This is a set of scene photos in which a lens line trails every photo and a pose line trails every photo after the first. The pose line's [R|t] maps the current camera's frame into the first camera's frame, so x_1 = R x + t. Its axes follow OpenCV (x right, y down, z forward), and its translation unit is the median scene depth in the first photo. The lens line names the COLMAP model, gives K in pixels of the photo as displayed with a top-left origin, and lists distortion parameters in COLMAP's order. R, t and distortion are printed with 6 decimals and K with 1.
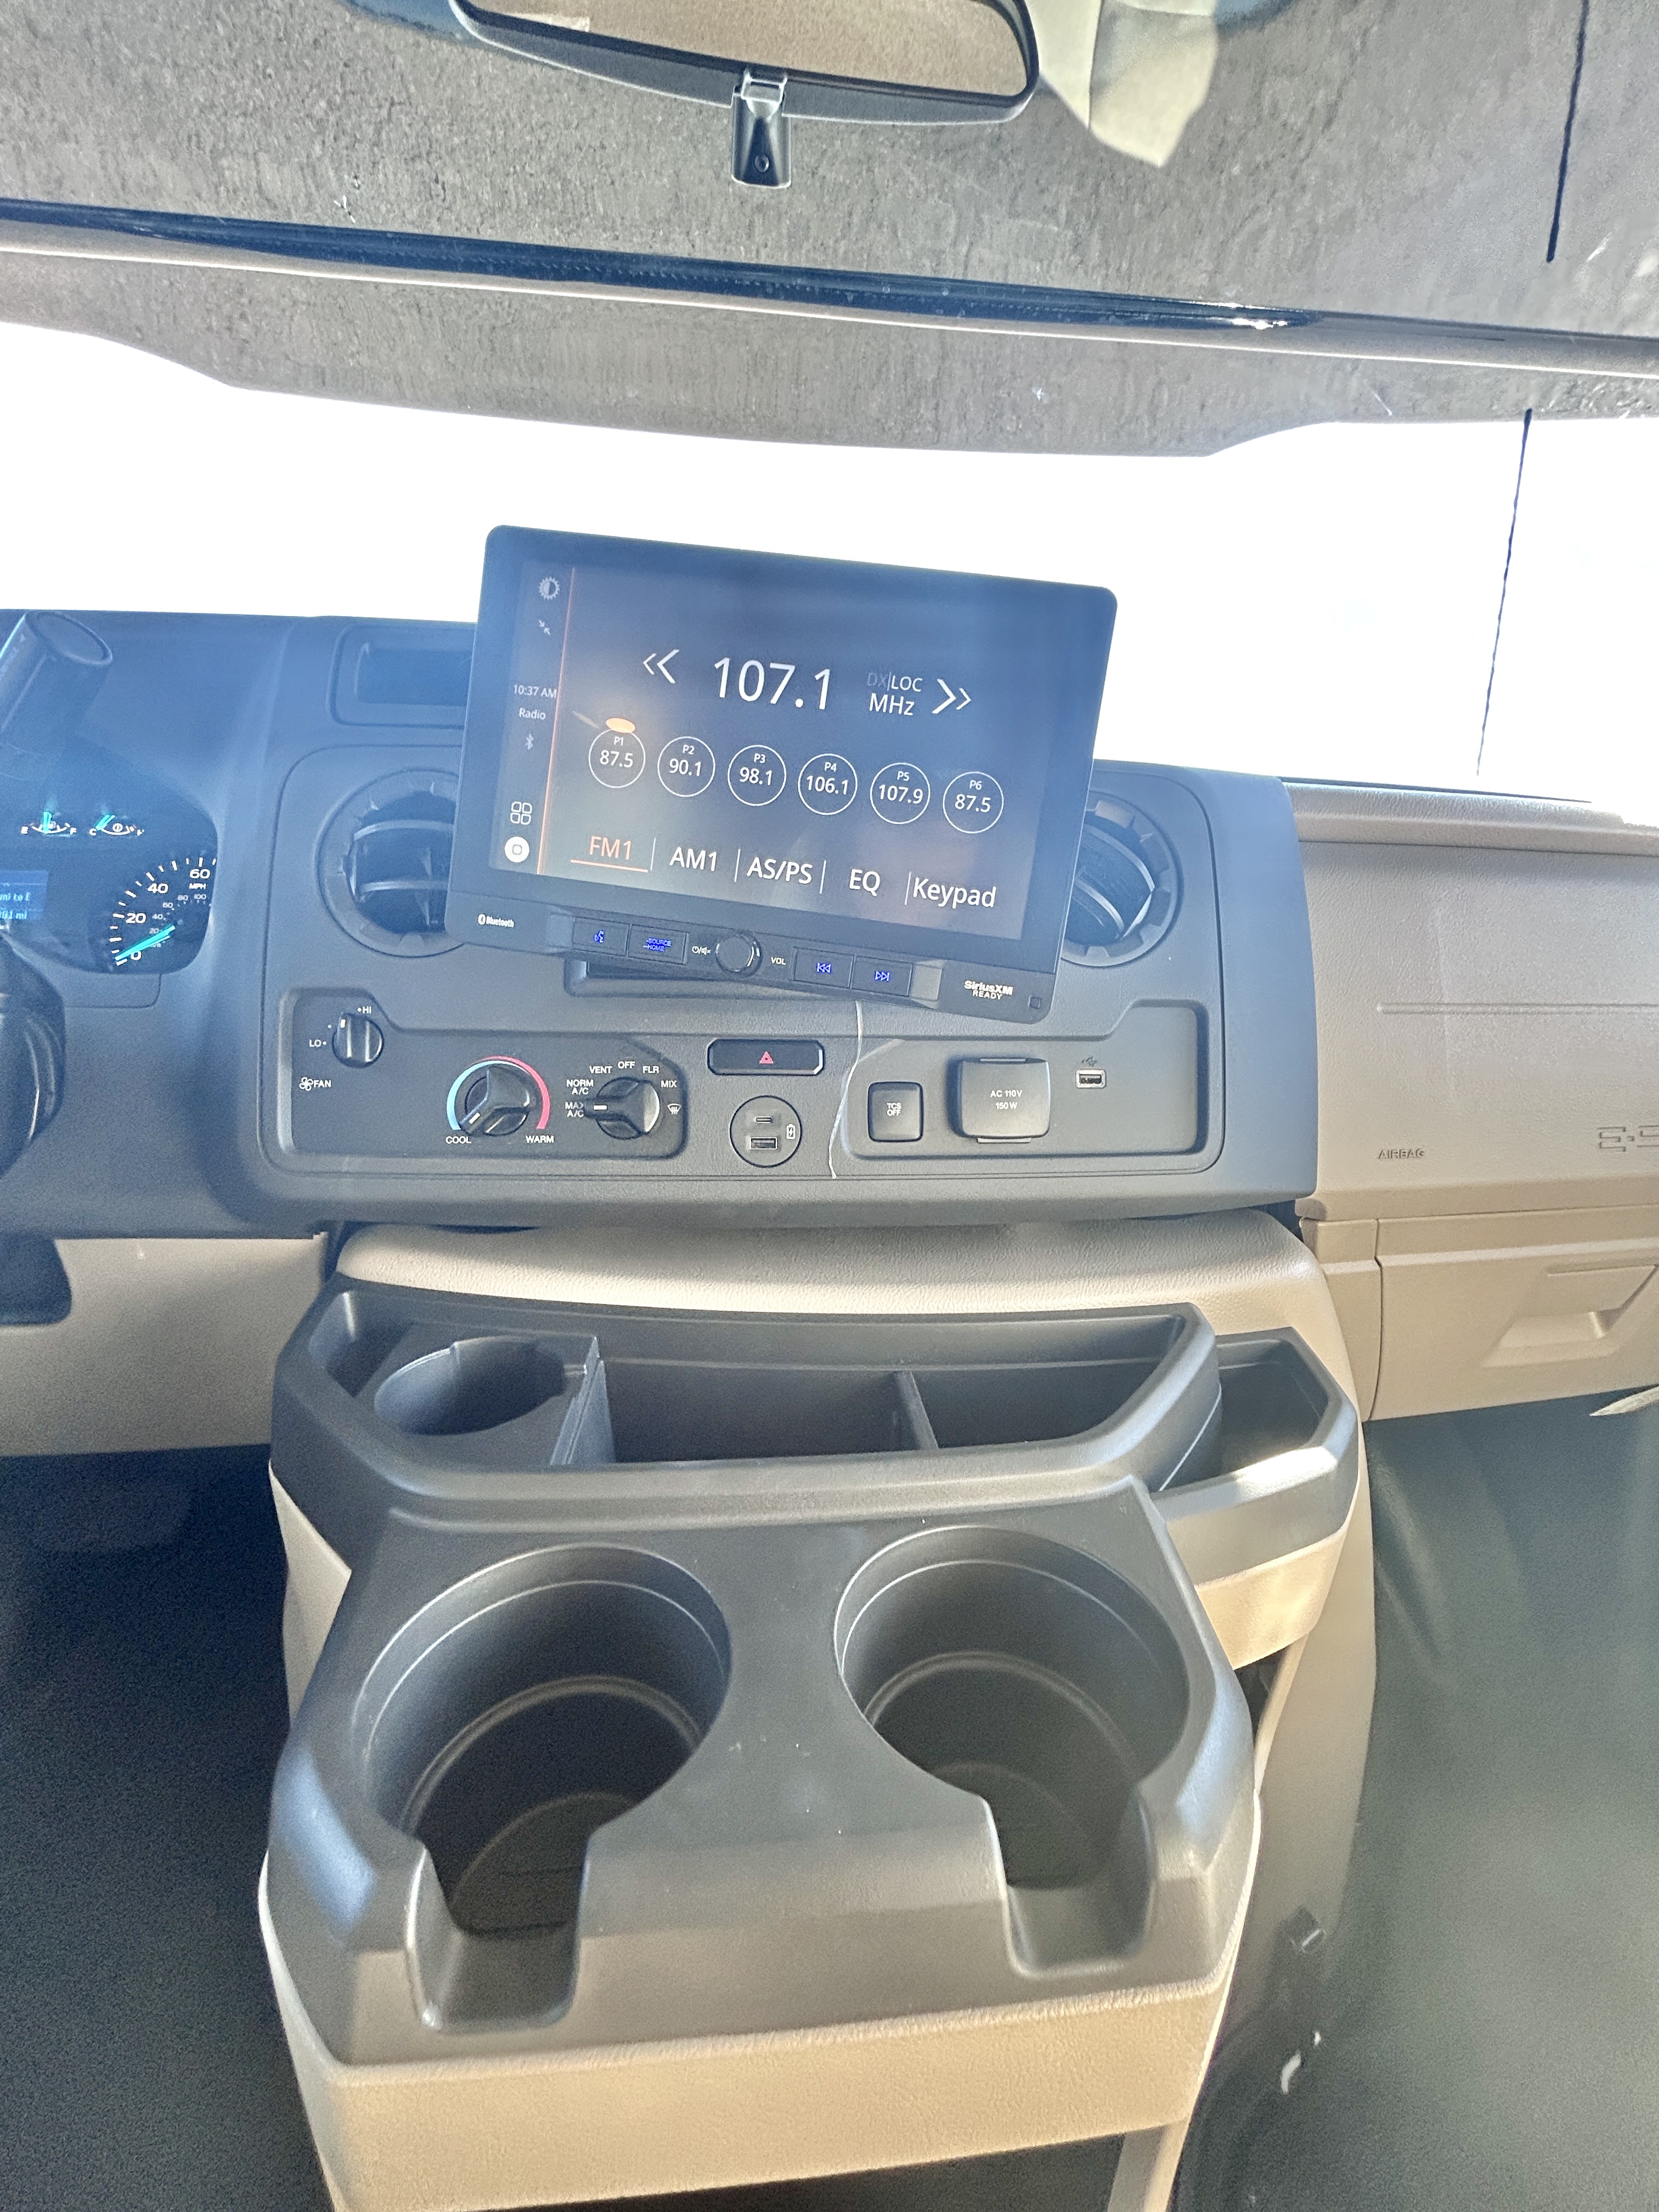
lens RADIAL K [[890.4, 0, 833.7], [0, 890.4, 1112.0], [0, 0, 1]] dist [-0.000648, 0.000241]
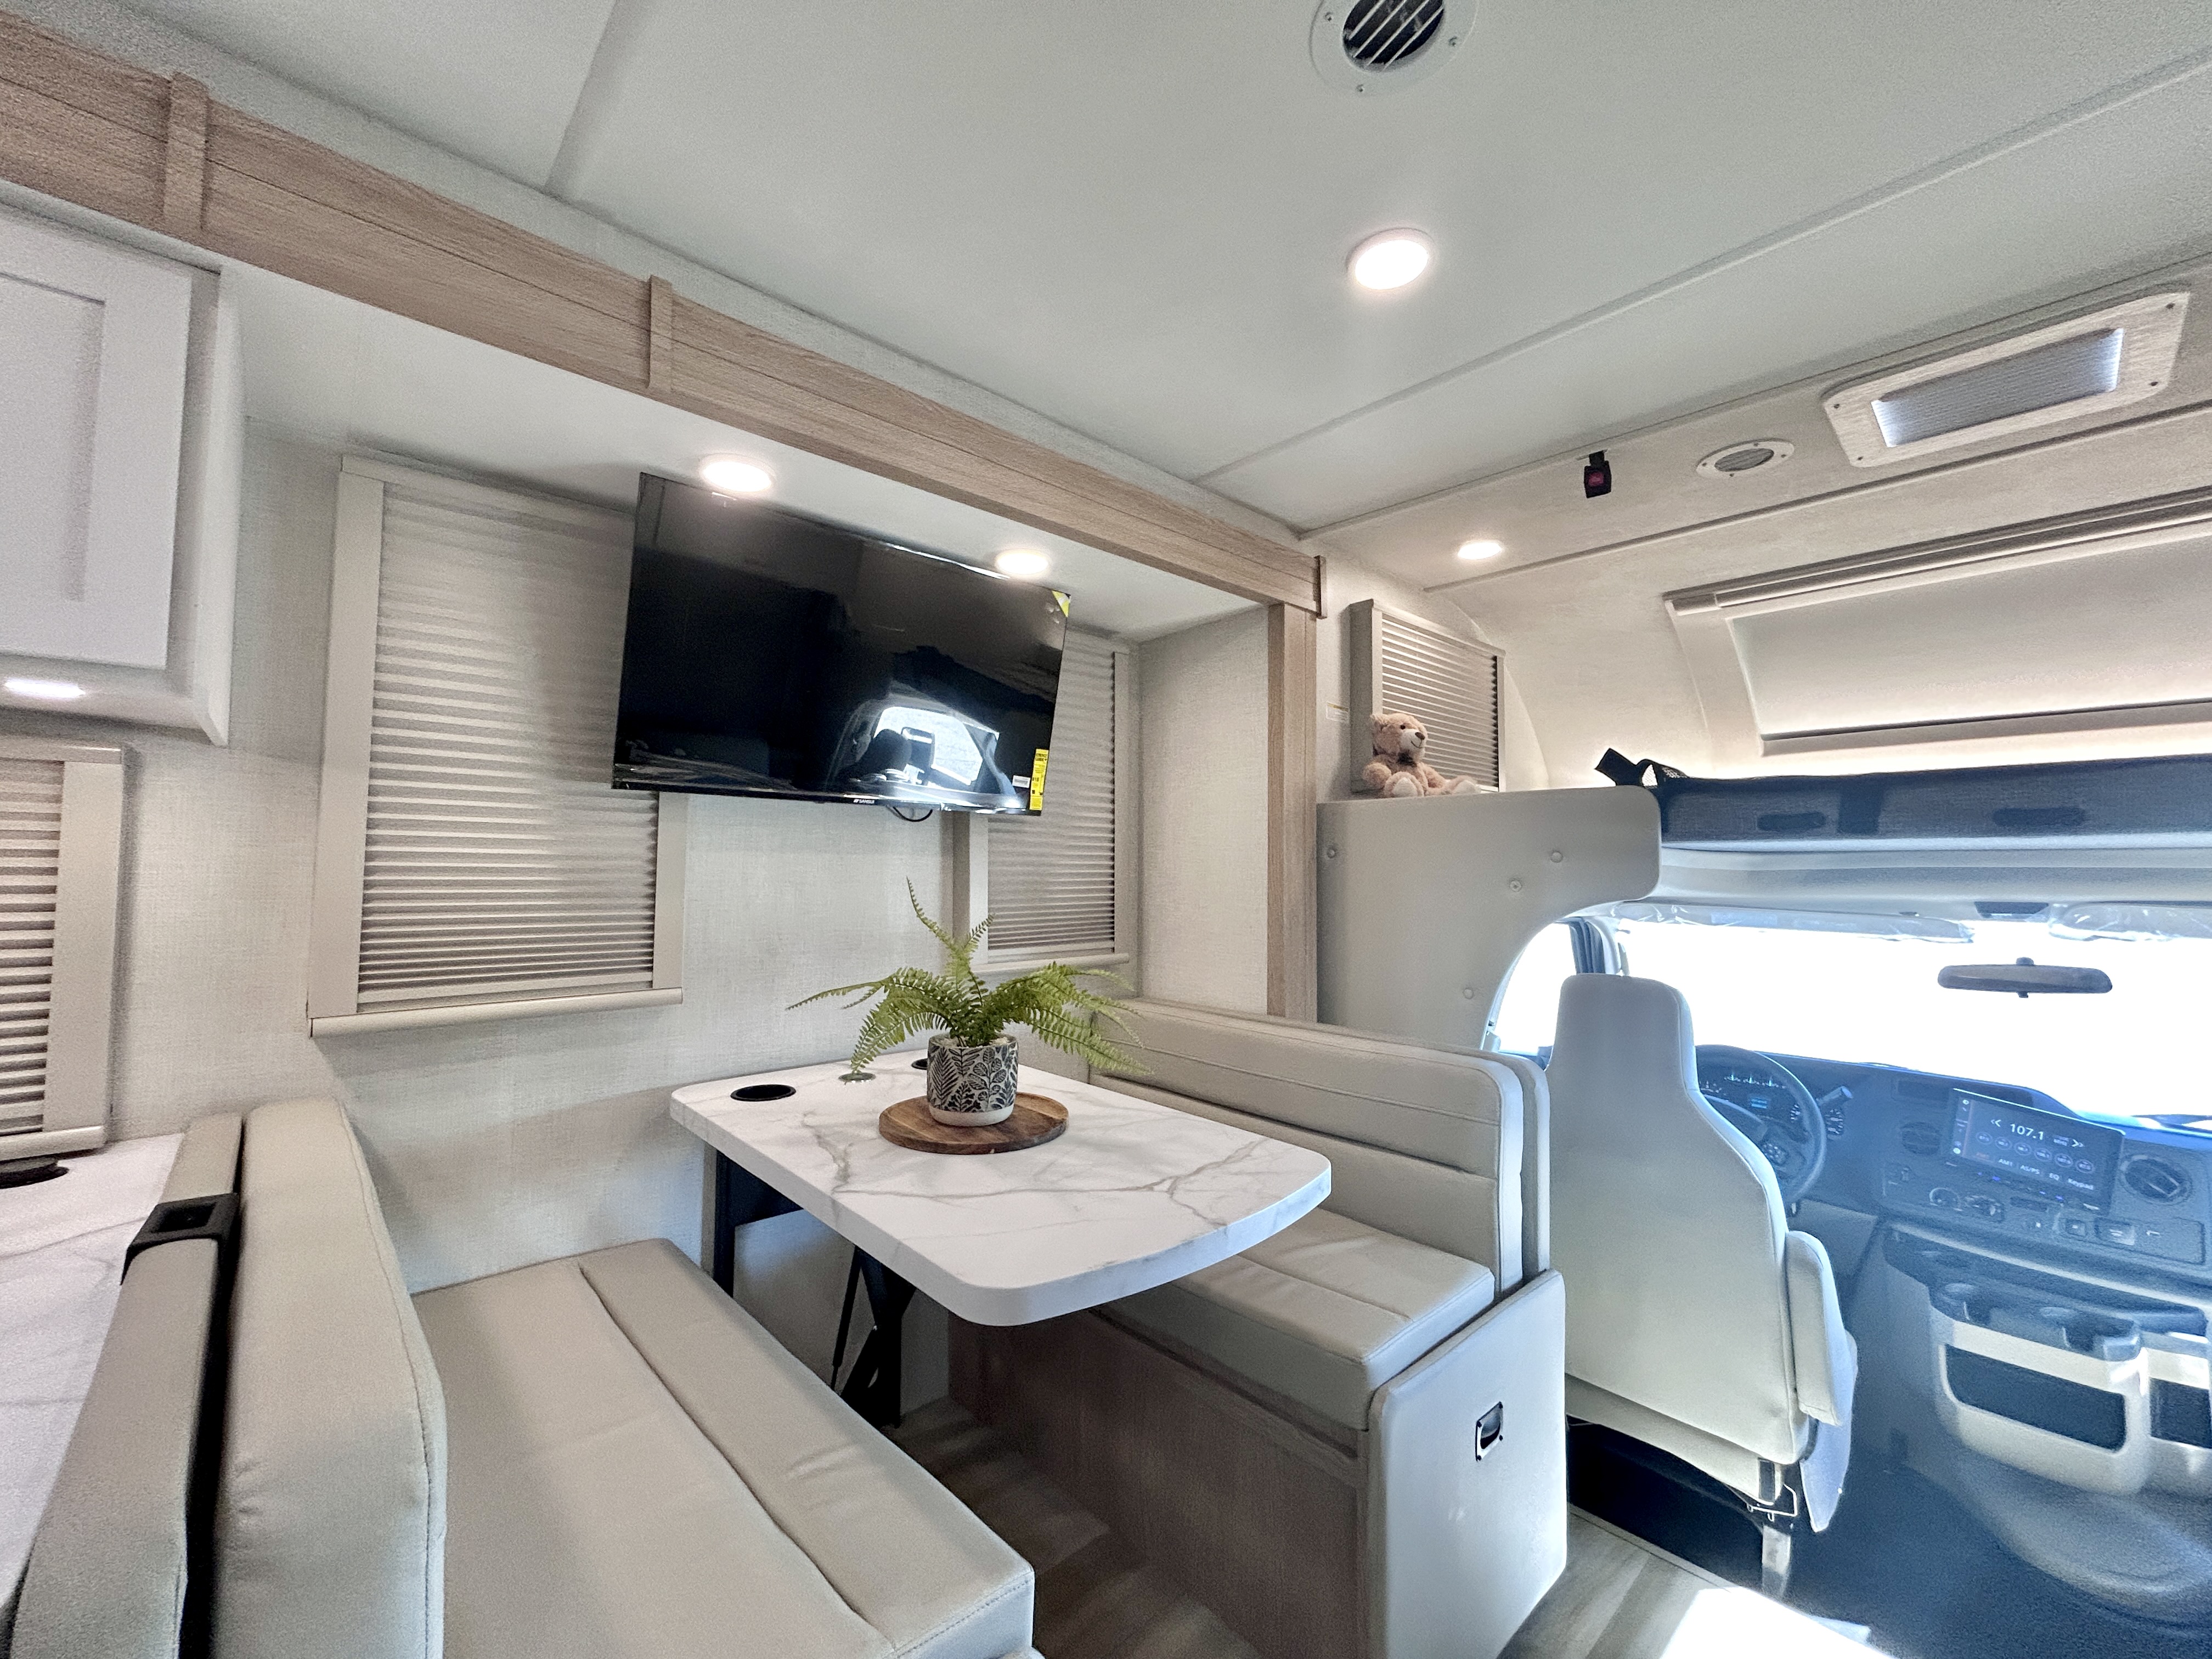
lens RADIAL K [[890.4, 0, 1101.1], [0, 890.4, 828.3], [0, 0, 1]] dist [-0.000648, 0.000241]
pose [[0.597677, -0.046643, -0.800379, 0.761790], [-0.164287, 0.969997, -0.179207, -0.317130], [0.784724, 0.238600, 0.572082, -5.360721]]
